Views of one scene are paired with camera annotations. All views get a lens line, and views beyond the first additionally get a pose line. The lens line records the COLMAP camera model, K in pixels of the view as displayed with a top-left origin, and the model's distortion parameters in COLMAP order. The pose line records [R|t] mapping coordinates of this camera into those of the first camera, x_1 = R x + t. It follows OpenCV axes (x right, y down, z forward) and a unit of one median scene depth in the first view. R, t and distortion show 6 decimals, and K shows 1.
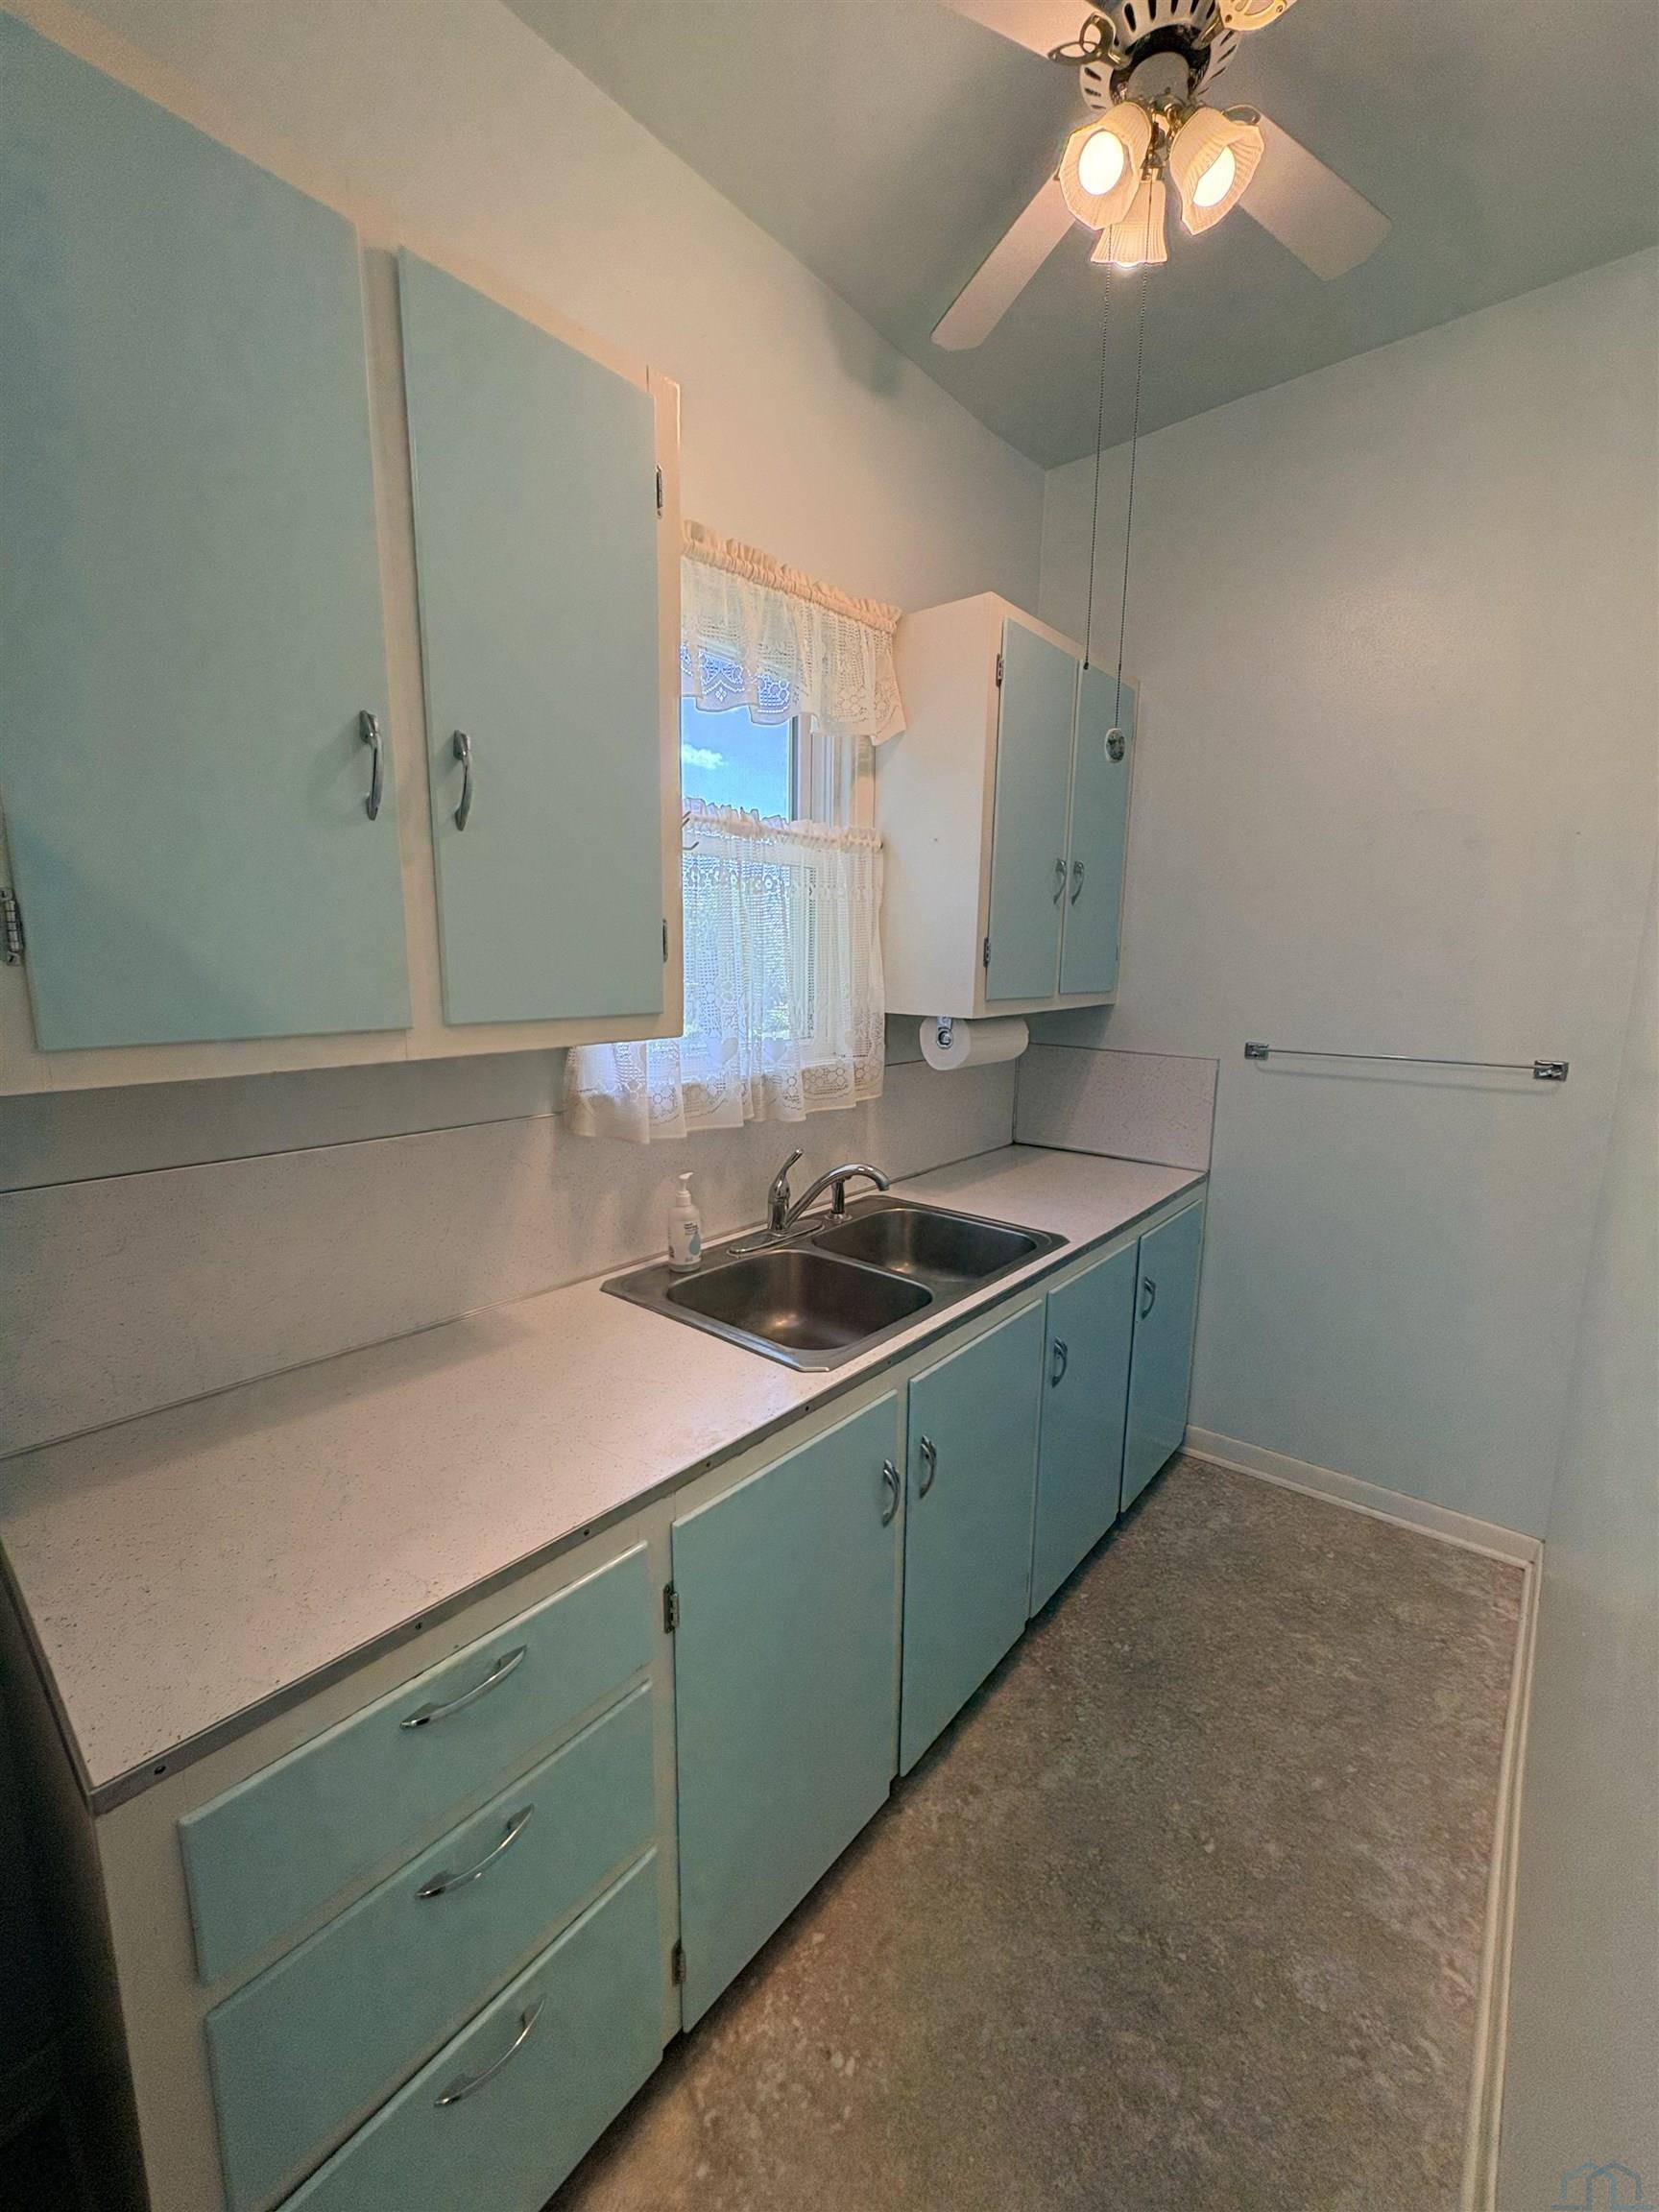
lens RADIAL K [[879.3, 0, 818.5], [0, 879.3, 1099.4], [0, 0, 1]] dist [-0.002374, 0.000245]
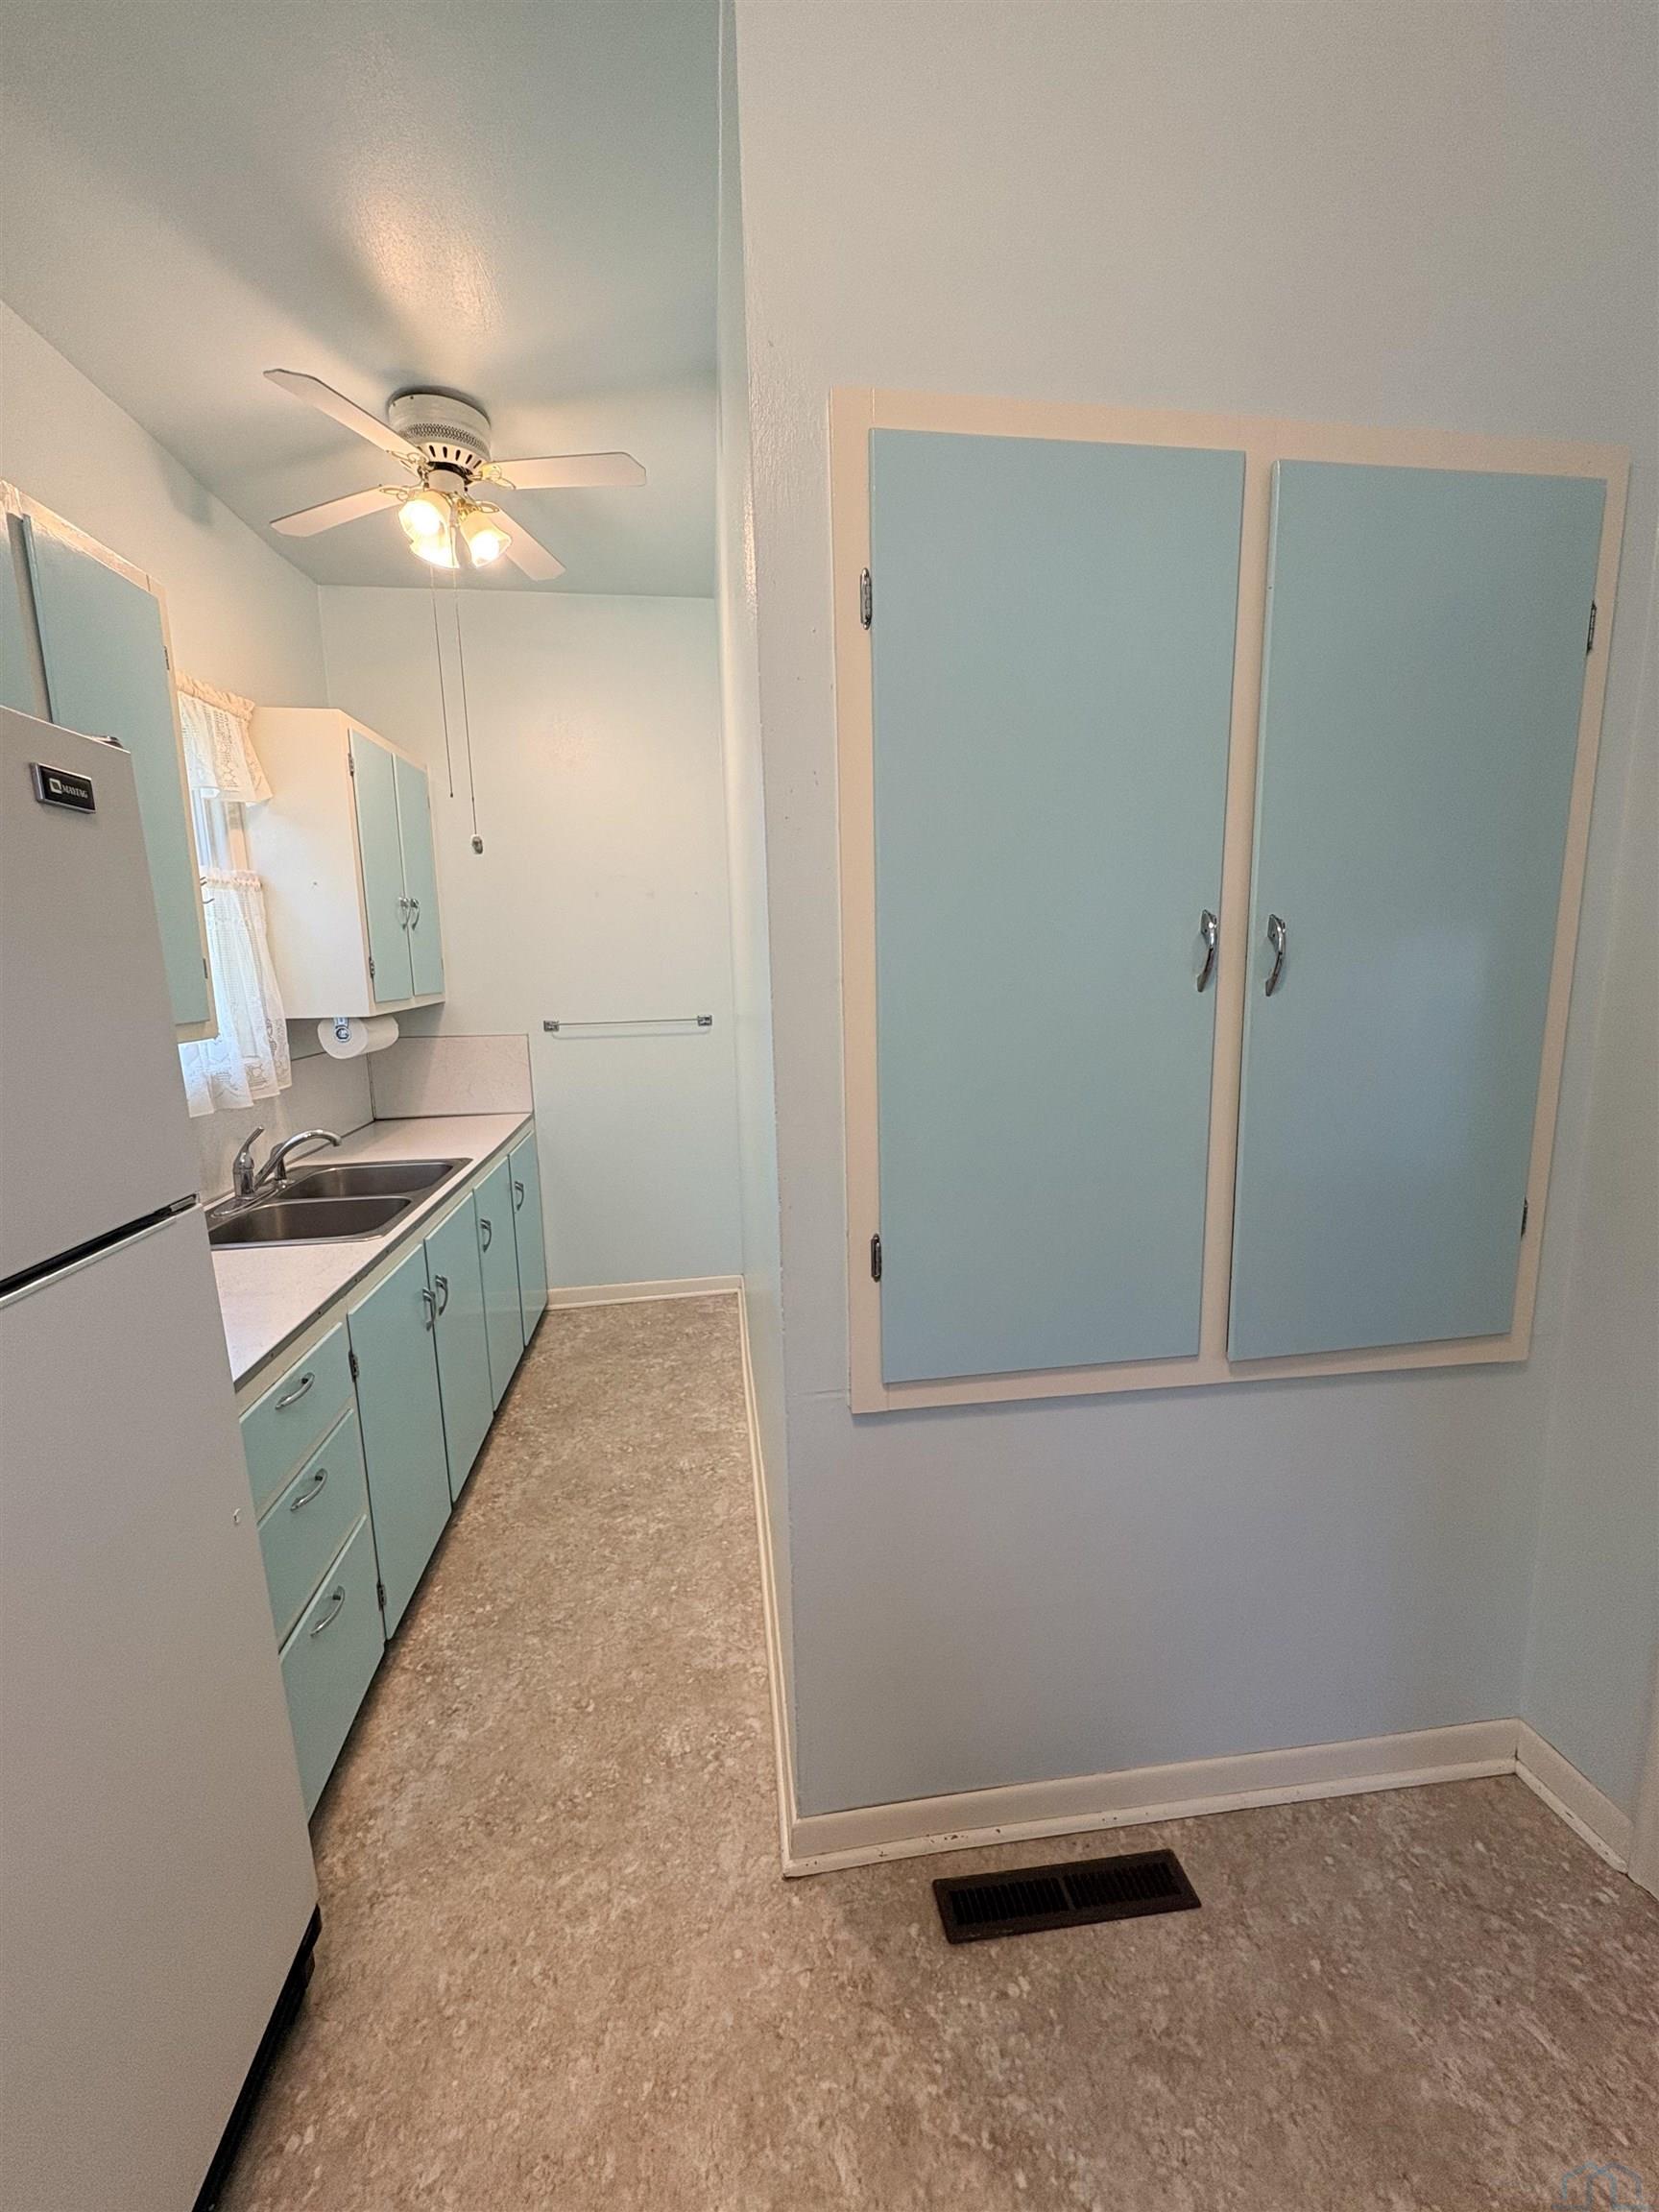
lens RADIAL K [[879.3, 0, 845.8], [0, 879.3, 1106.4], [0, 0, 1]] dist [-0.002374, 0.000245]
pose [[0.651066, -0.155072, 0.743012, -0.399741], [0.151287, 0.985778, 0.073173, 0.061163], [-0.743791, 0.064768, 0.665266, -0.470429]]
